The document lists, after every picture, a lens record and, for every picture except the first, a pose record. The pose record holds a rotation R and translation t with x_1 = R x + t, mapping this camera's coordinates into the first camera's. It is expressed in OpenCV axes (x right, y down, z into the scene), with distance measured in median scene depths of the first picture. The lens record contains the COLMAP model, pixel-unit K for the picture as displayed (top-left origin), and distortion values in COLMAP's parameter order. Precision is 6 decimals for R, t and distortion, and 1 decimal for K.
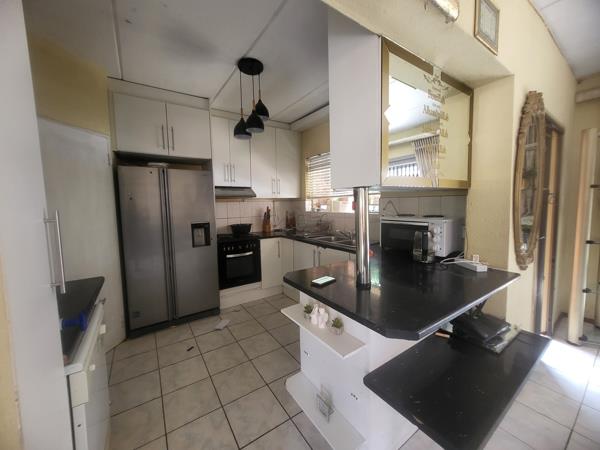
lens RADIAL K [[232.3, 0, 296.7], [0, 232.3, 218.8], [0, 0, 1]] dist [0.000433, 0.000154]
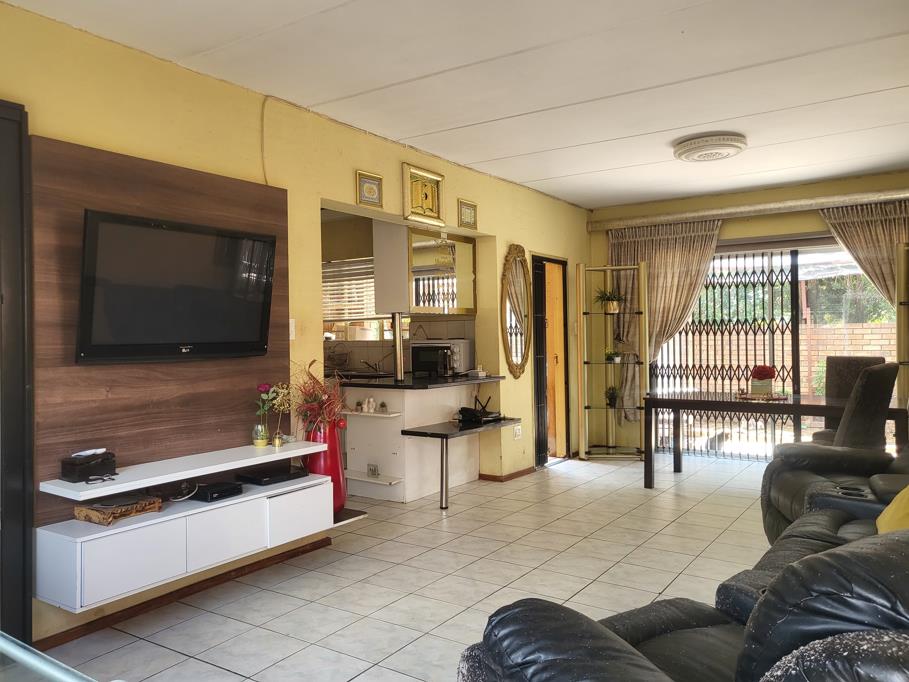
lens RADIAL K [[707.8, 0, 437.1], [0, 707.8, 325.1], [0, 0, 1]] dist [-0.001643, 0.000068]
pose [[0.929580, 0.009876, 0.368489, -0.593053], [0.023454, 0.996031, -0.085861, 0.173554], [-0.367875, 0.088457, 0.925658, -1.691164]]
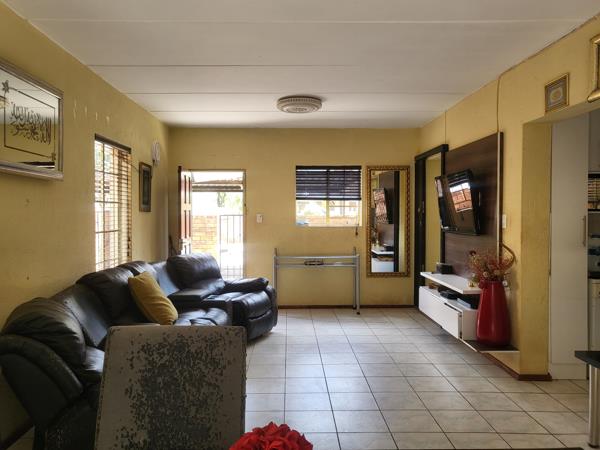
lens RADIAL K [[470.7, 0, 300.0], [0, 470.7, 225.0], [0, 0, 1]] dist [0.005742, 0.005364]
pose [[-0.536636, 0.037210, -0.842993, 1.609880], [-0.052498, 0.995620, 0.077366, -0.055812], [0.842179, 0.085773, -0.532332, 0.335736]]
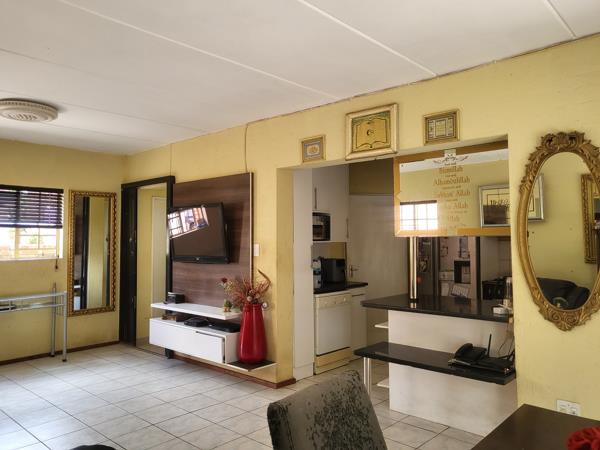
lens RADIAL K [[467.7, 0, 293.7], [0, 467.7, 219.1], [0, 0, 1]] dist [-0.007817, 0.006983]
pose [[0.233785, -0.027111, -0.971910, 1.689481], [-0.069574, 0.996582, -0.044535, -0.028524], [0.969796, 0.078031, 0.231100, -0.275125]]
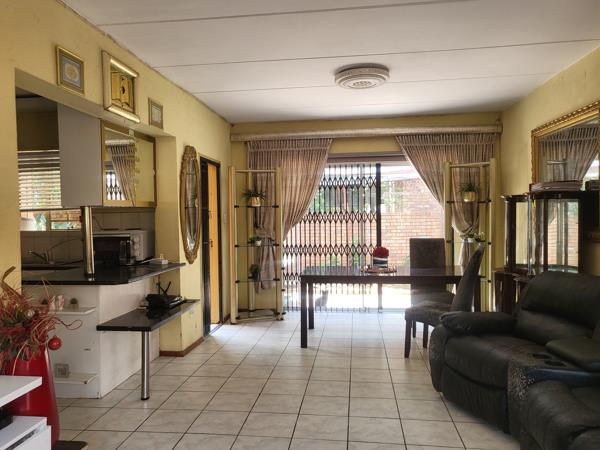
lens RADIAL K [[467.7, 0, 293.7], [0, 467.7, 219.1], [0, 0, 1]] dist [-0.007817, 0.006983]
pose [[0.656110, -0.001964, 0.754662, -0.562870], [0.057981, 0.997172, -0.047815, 0.082845], [-0.752434, 0.075128, 0.654369, -0.983534]]
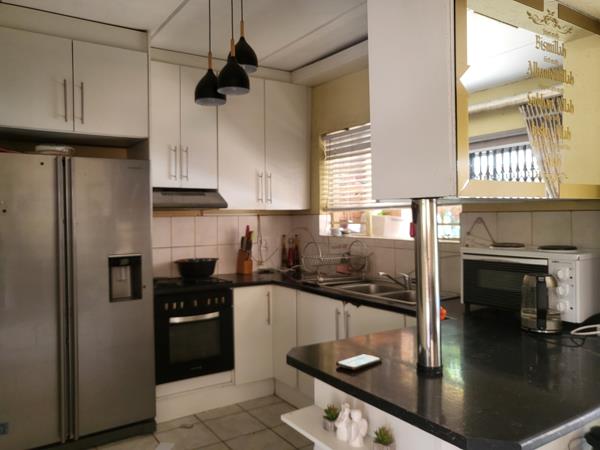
lens RADIAL K [[467.7, 0, 293.7], [0, 467.7, 219.1], [0, 0, 1]] dist [-0.007817, 0.006983]
pose [[0.999947, 0.007678, -0.006850, -0.021118], [-0.008091, 0.998011, -0.062511, -0.003764], [0.006357, 0.062563, 0.998021, -0.085987]]
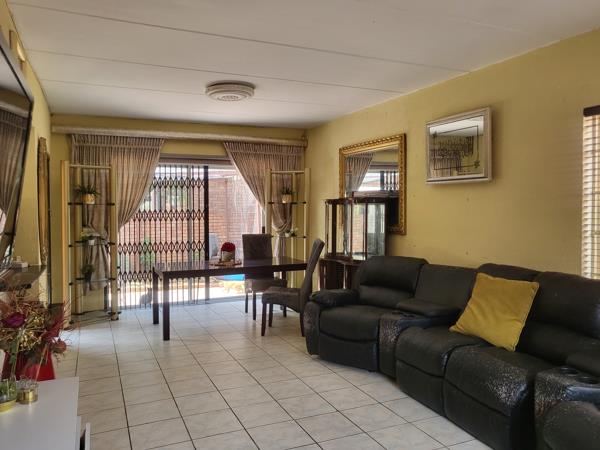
lens RADIAL K [[467.7, 0, 293.7], [0, 467.7, 219.1], [0, 0, 1]] dist [-0.007817, 0.006983]
pose [[0.169451, -0.006807, 0.985515, -0.987042], [0.071917, 0.997396, -0.005476, 0.048818], [-0.982911, 0.071804, 0.169499, -0.616645]]
